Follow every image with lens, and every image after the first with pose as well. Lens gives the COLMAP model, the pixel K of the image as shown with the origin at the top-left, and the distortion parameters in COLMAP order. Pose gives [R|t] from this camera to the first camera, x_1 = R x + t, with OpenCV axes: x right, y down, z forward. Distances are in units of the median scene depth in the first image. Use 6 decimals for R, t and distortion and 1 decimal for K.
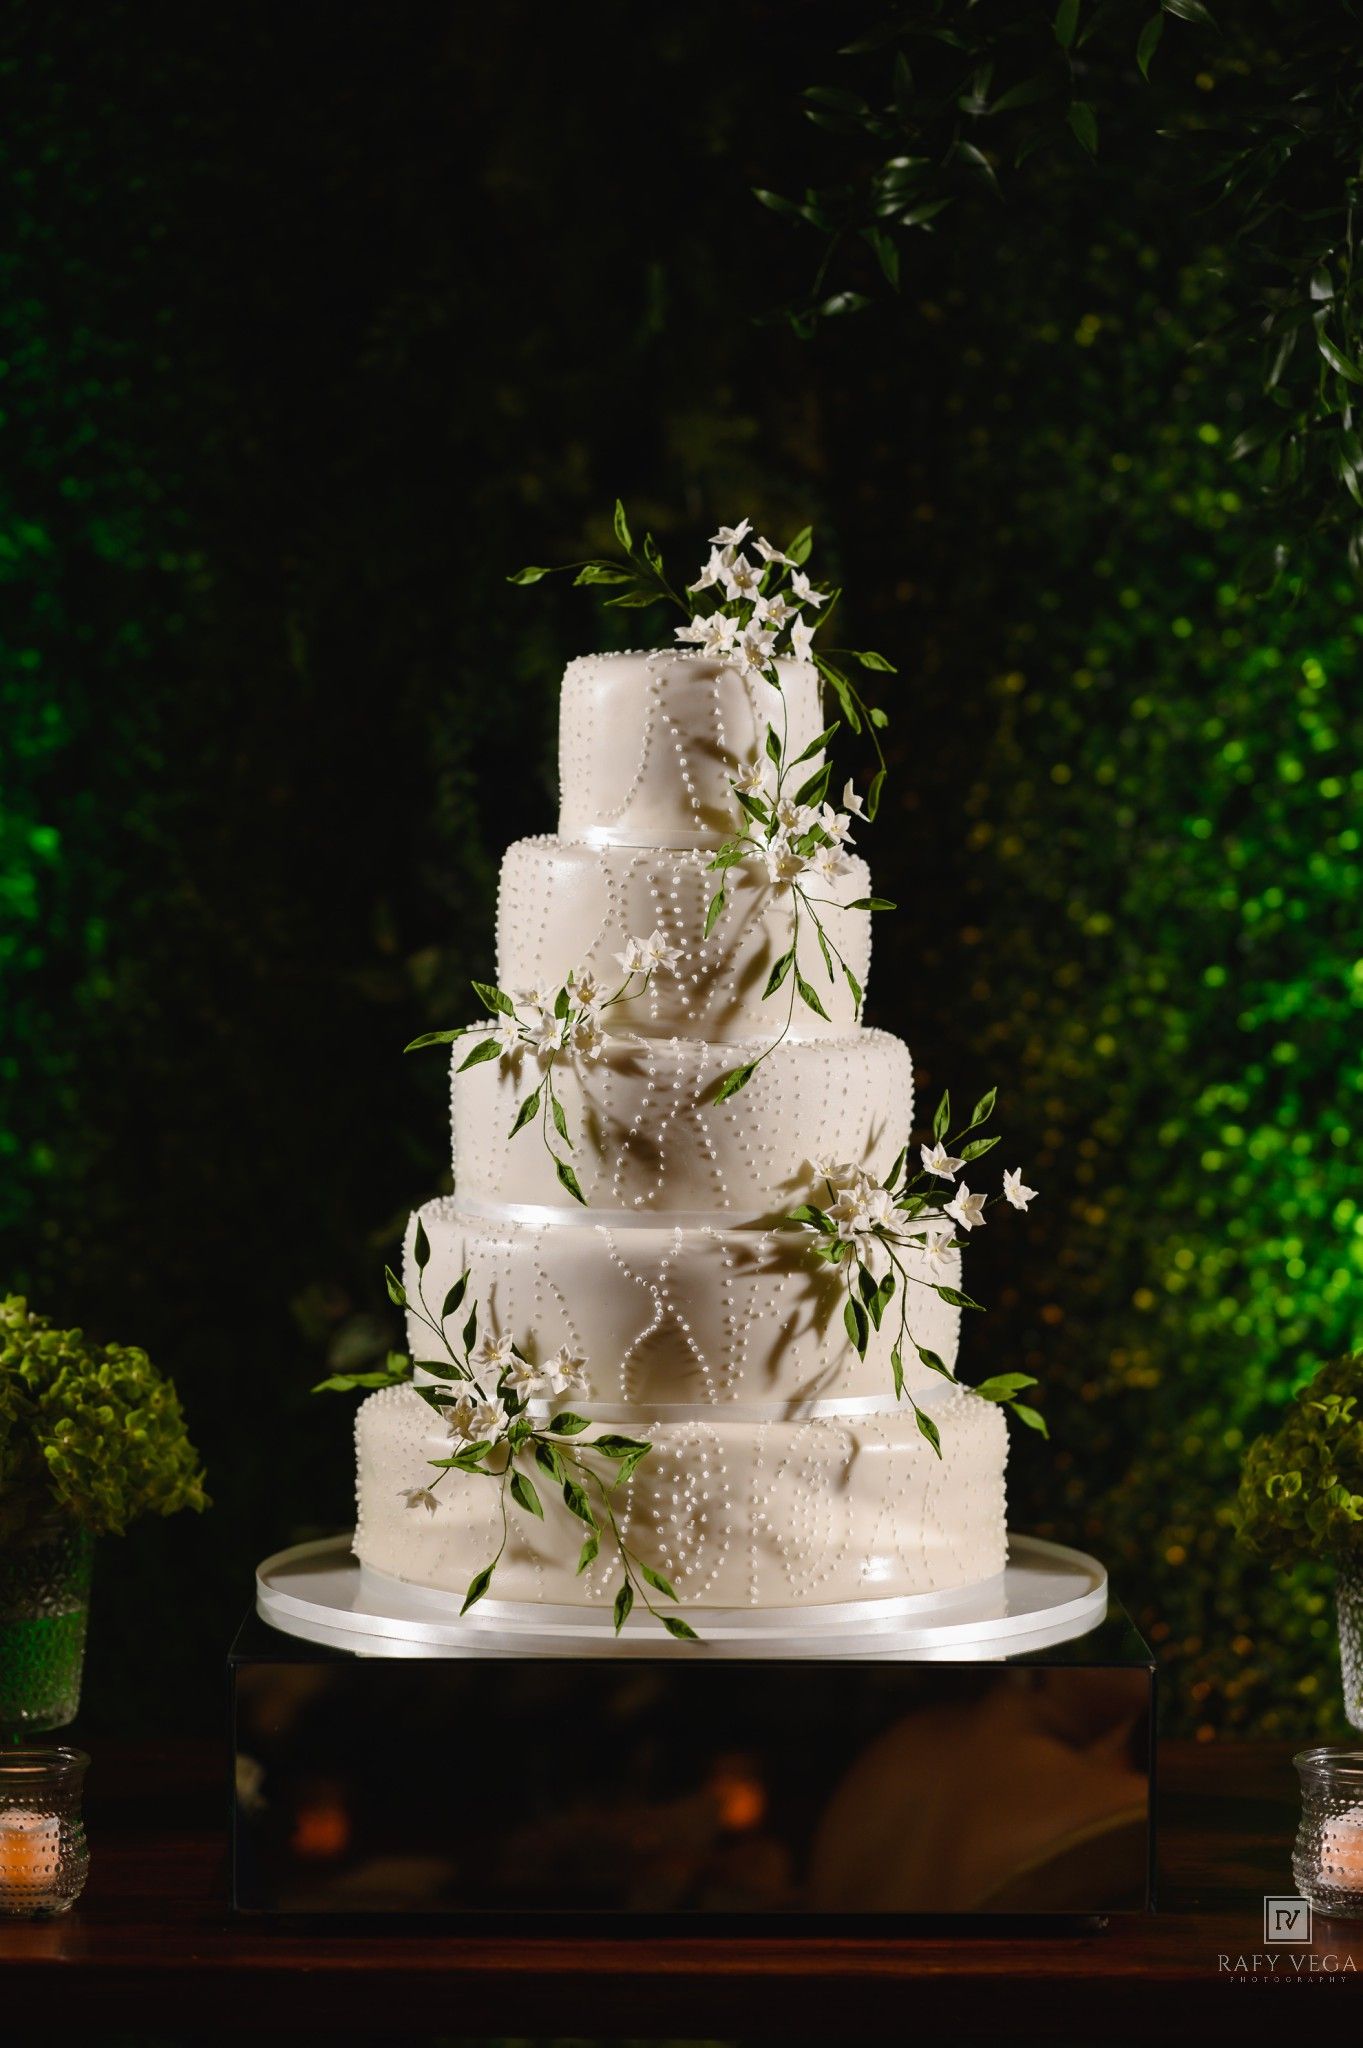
lens RADIAL K [[5215.5, 0, 681.5], [0, 5215.5, 1024.0], [0, 0, 1]] dist [-0.141922, 0.483274]
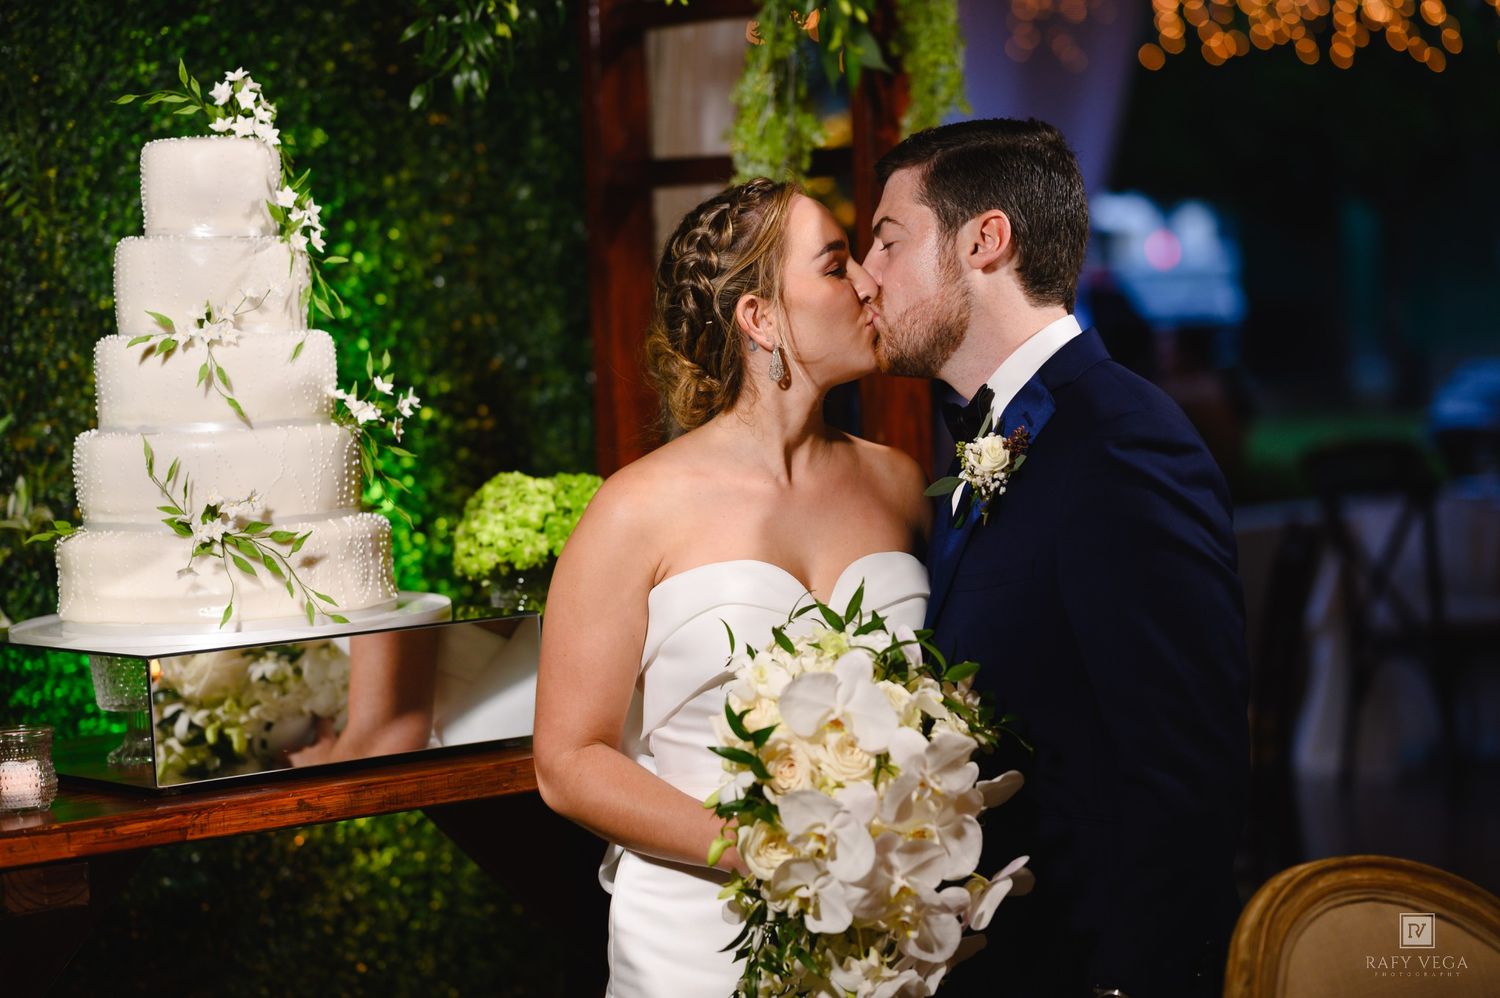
lens RADIAL K [[3781.5, 0, 750.0], [0, 3781.5, 499.0], [0, 0, 1]] dist [0.009819, 0.238720]
pose [[0.798815, -0.075869, 0.596774, -0.678086], [0.076409, 0.996777, 0.024445, 0.043025], [-0.596705, 0.026072, 0.802037, -0.240347]]
